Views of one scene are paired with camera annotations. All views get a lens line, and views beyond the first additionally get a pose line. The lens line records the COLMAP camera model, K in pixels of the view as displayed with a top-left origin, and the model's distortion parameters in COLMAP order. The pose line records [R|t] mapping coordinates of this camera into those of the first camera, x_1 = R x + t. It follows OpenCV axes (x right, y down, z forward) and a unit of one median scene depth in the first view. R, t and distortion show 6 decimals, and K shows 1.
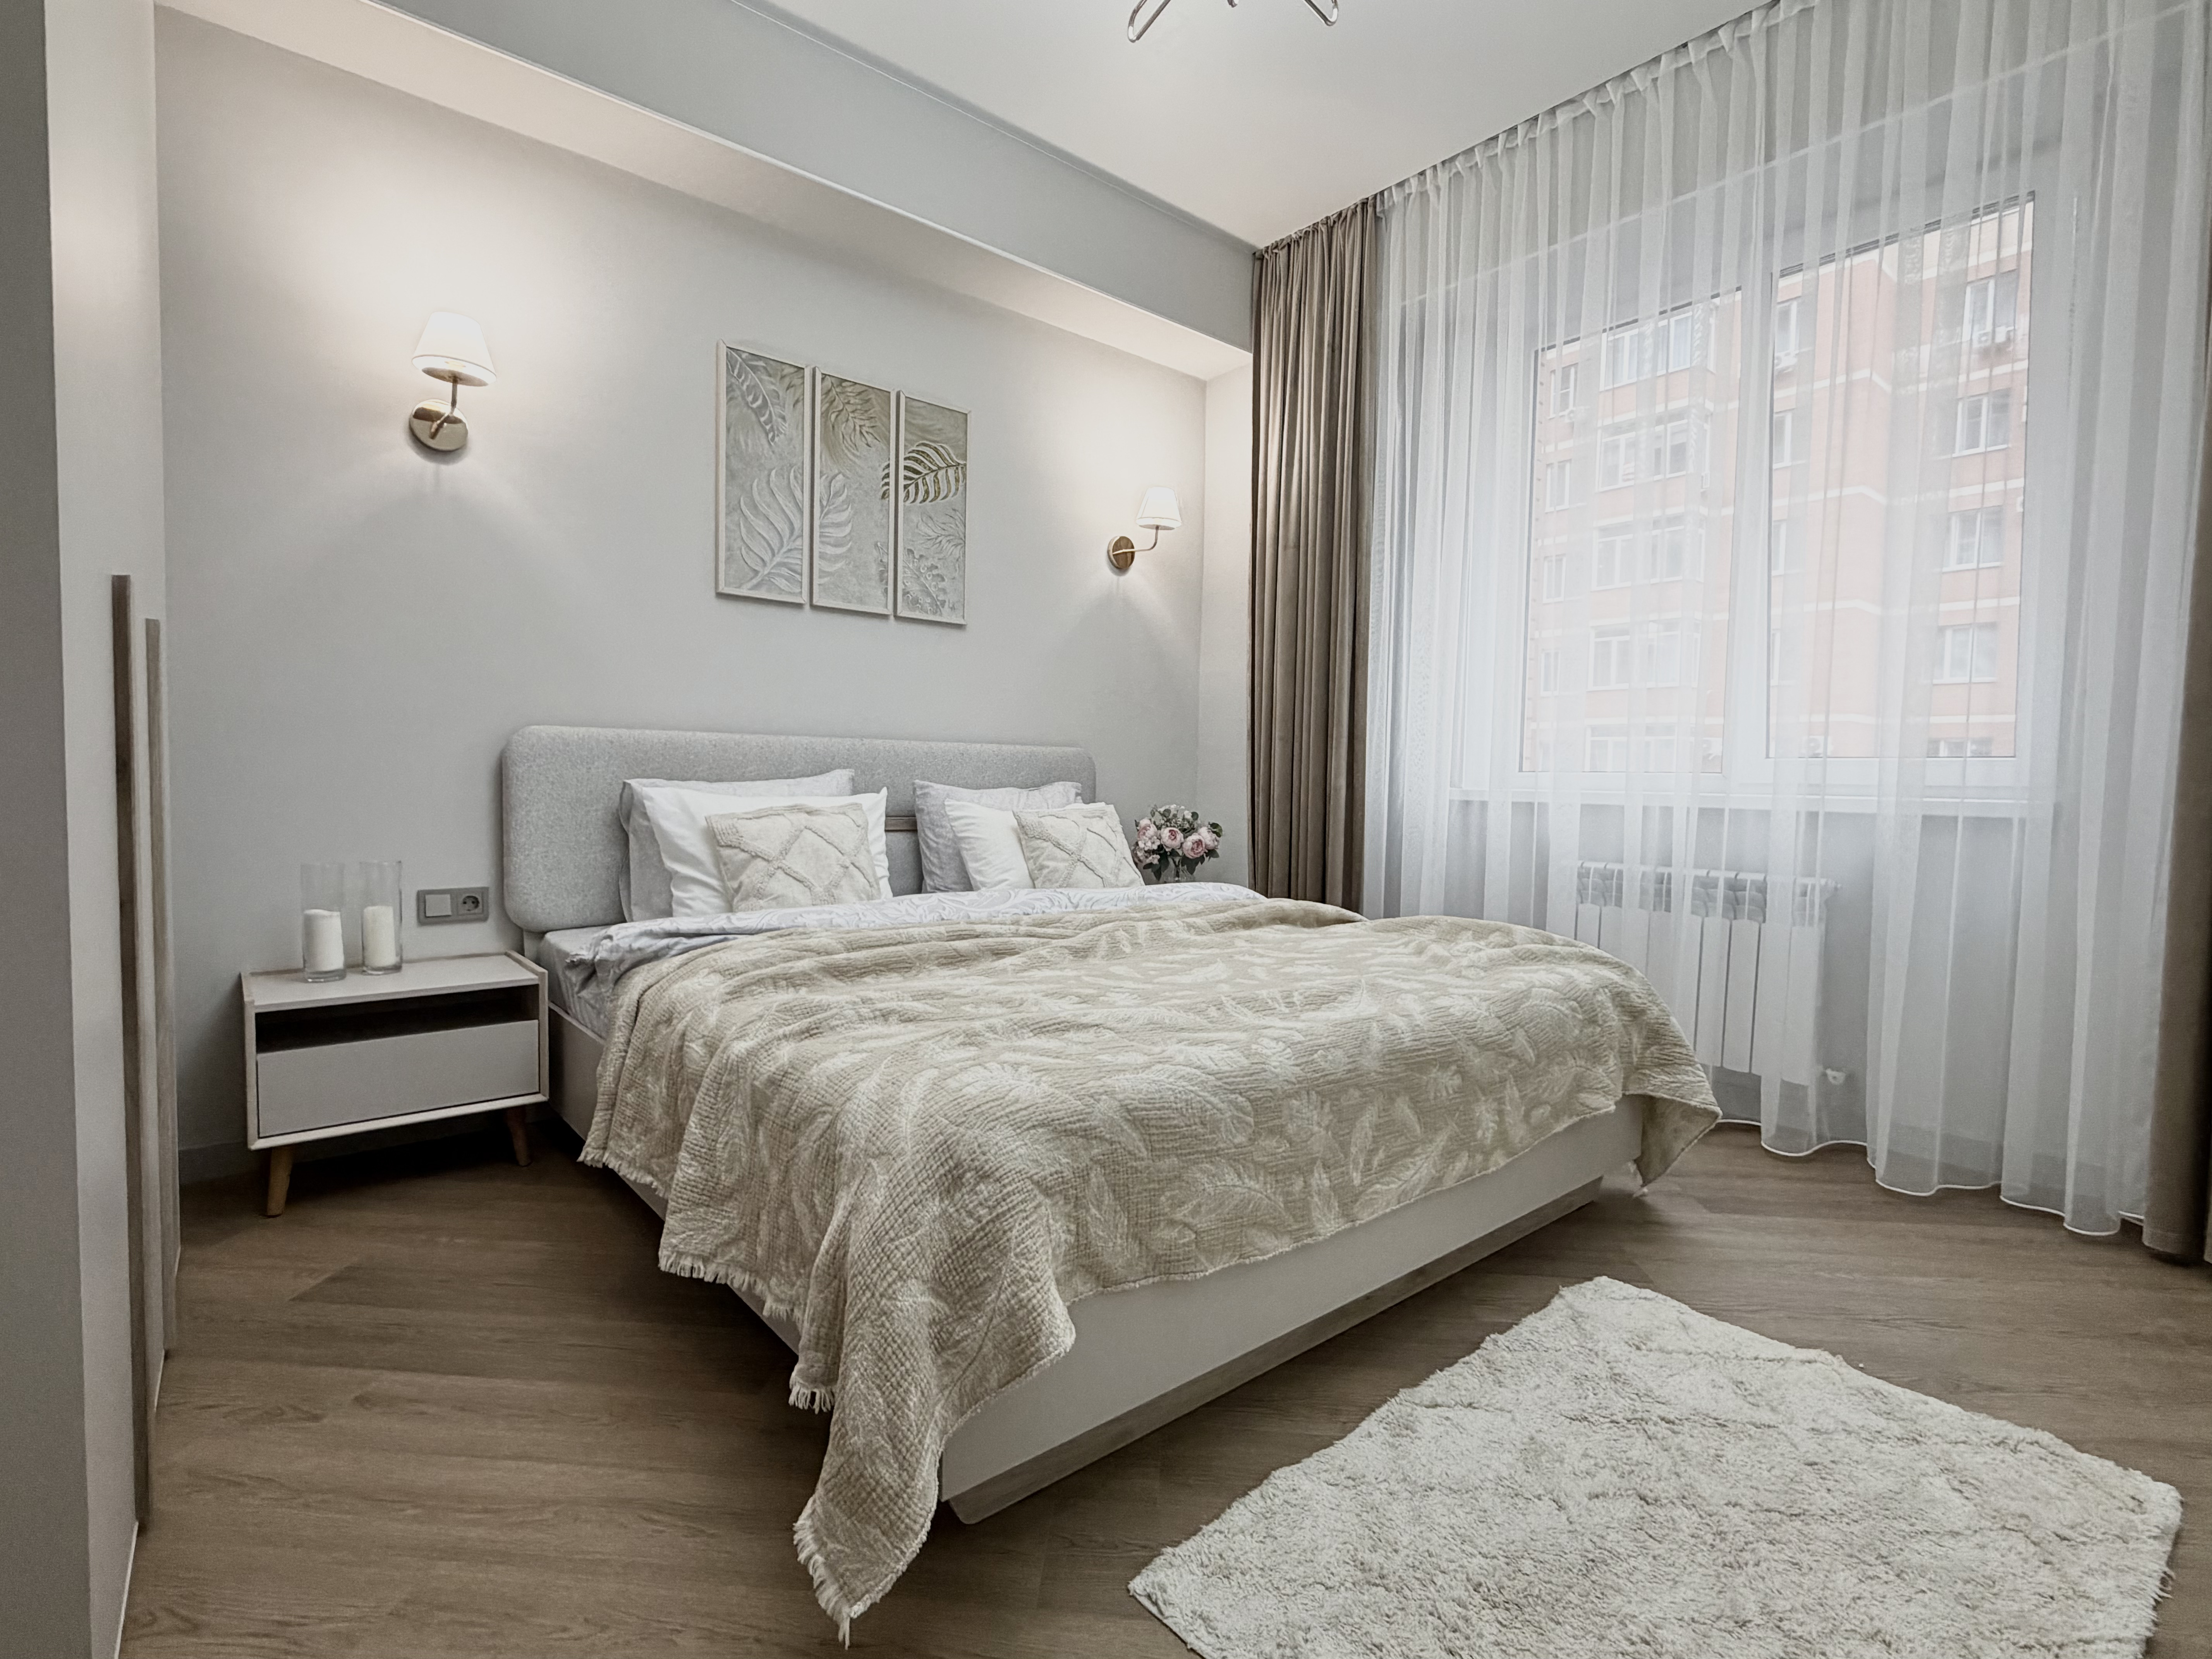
lens RADIAL K [[1042.4, 0, 1097.7], [0, 1042.4, 841.0], [0, 0, 1]] dist [-0.012033, 0.002542]
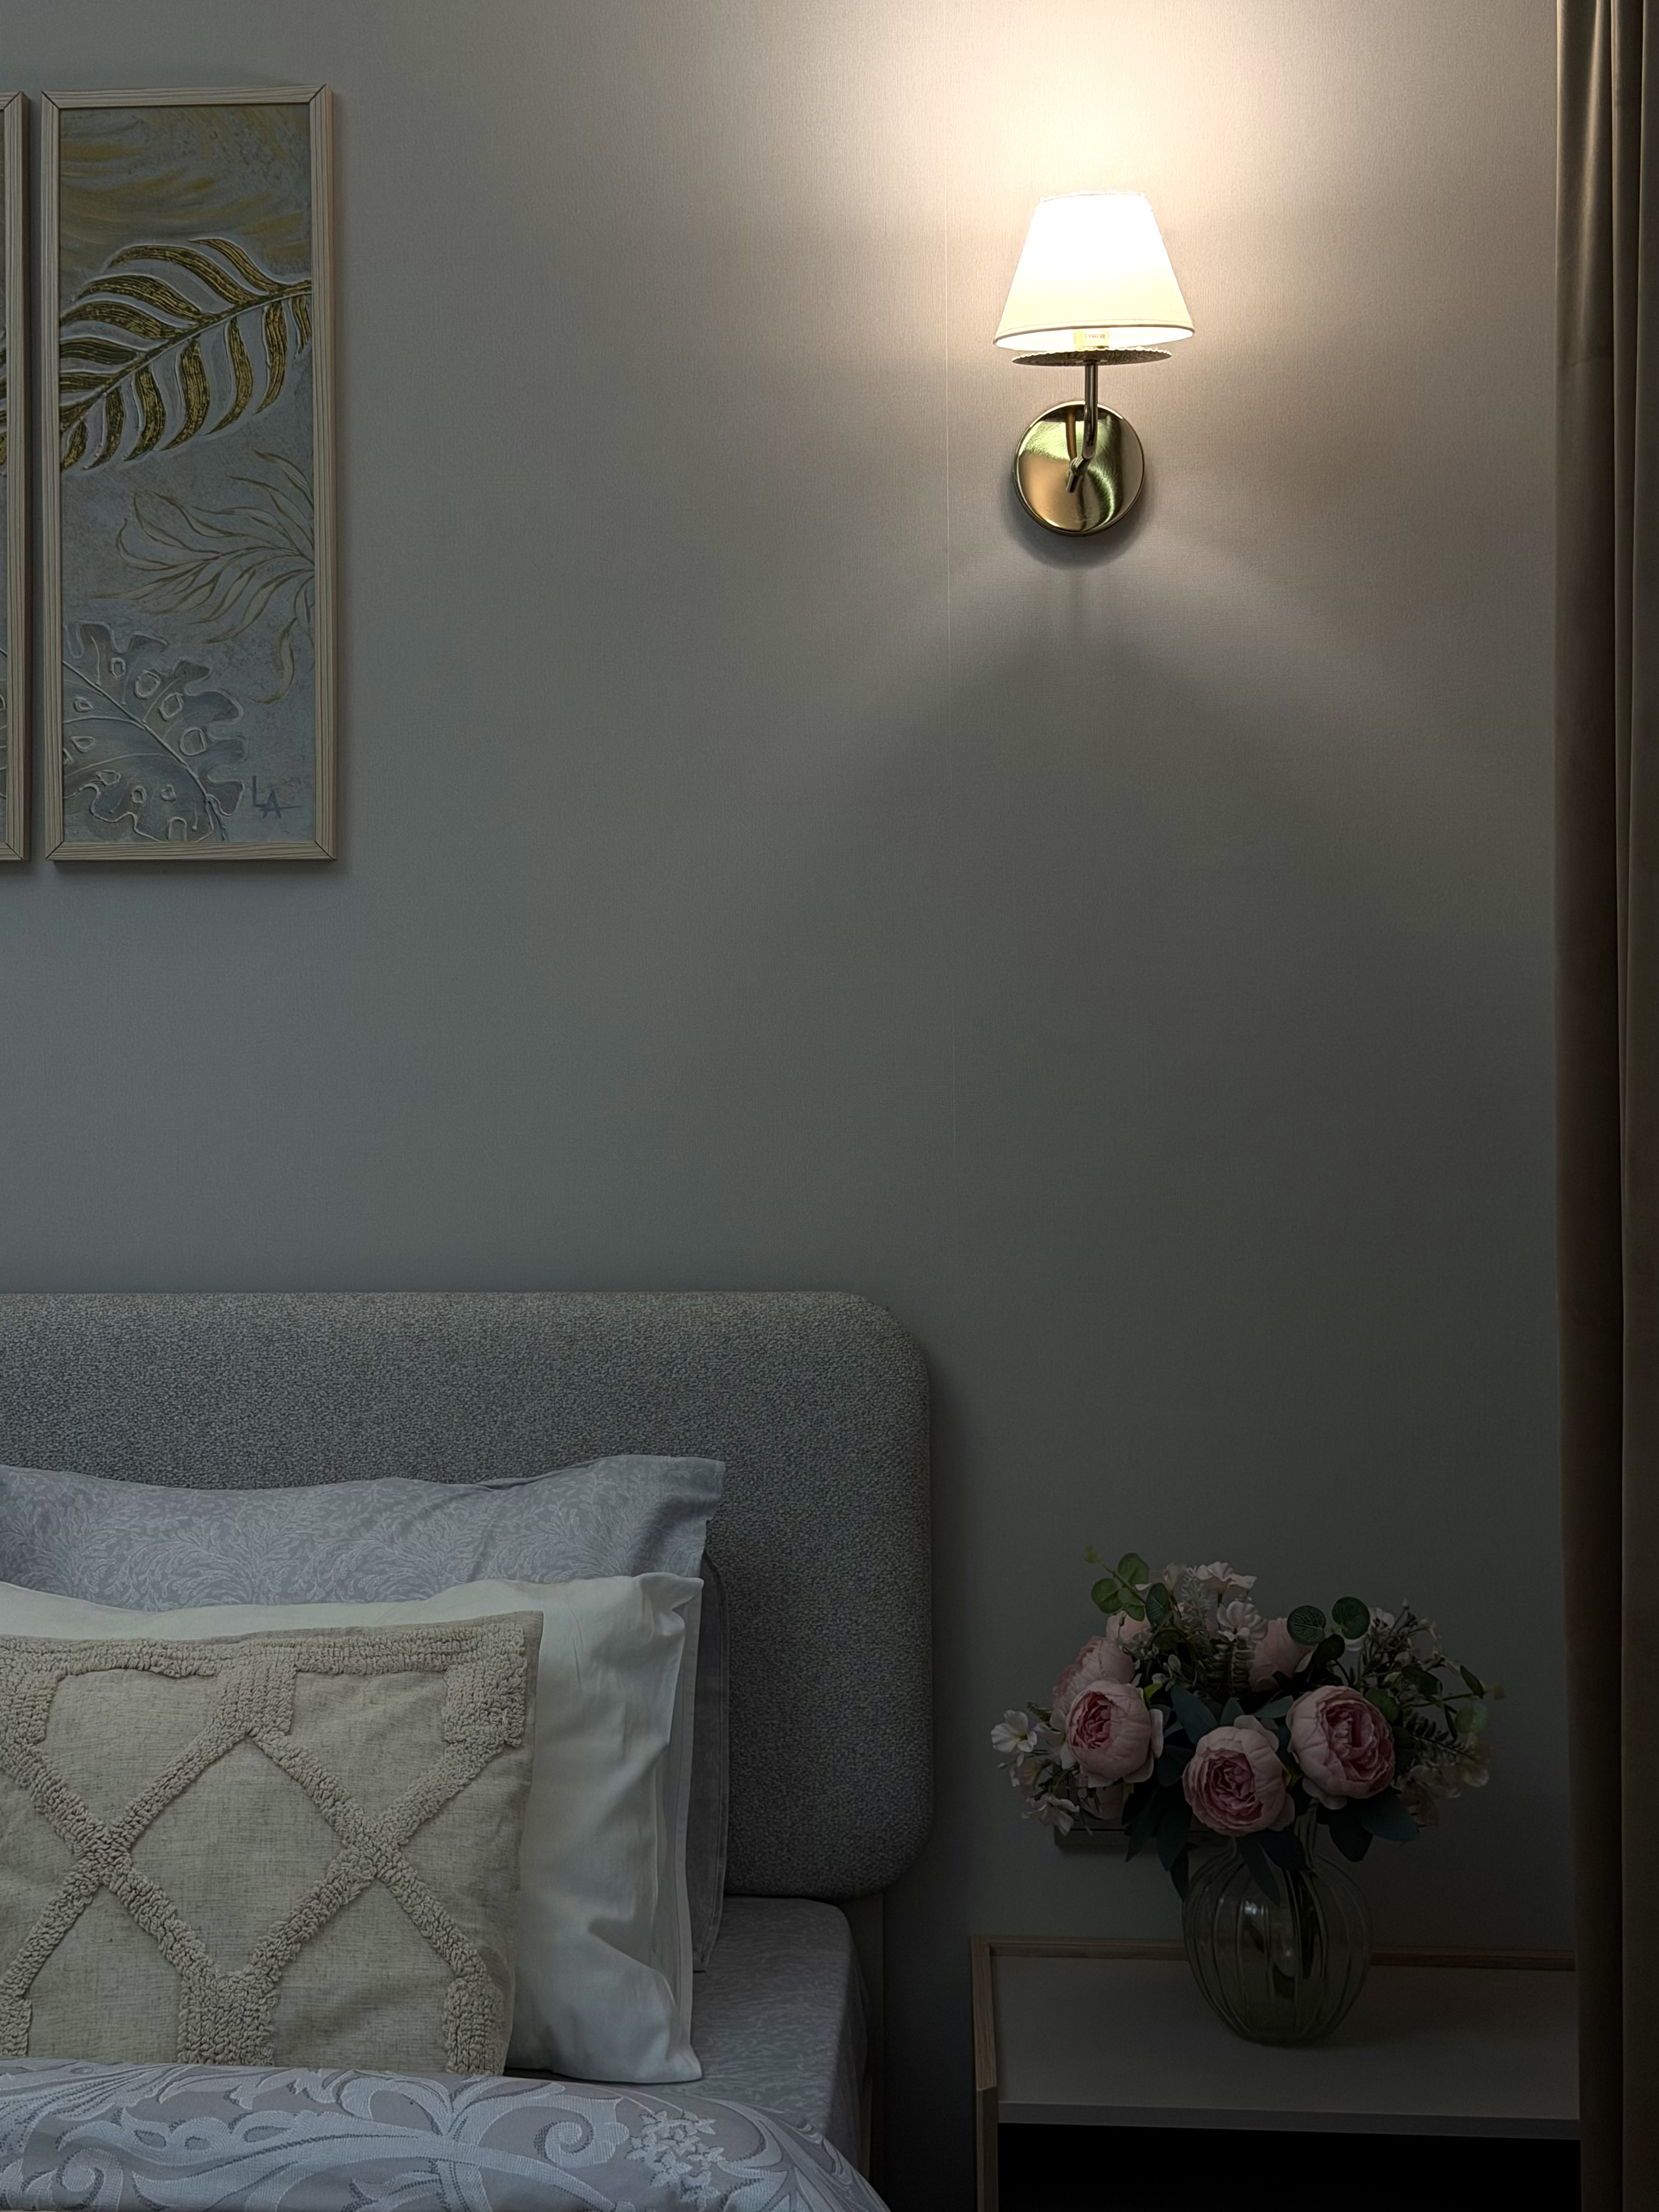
lens RADIAL K [[3141.4, 0, 664.2], [0, 3141.4, 943.2], [0, 0, 1]] dist [0.080728, 0.000000]
pose [[0.710013, -0.031528, -0.703482, 0.597482], [-0.021777, 0.997536, -0.066685, -0.153641], [0.703852, 0.062667, 0.707577, 0.557476]]
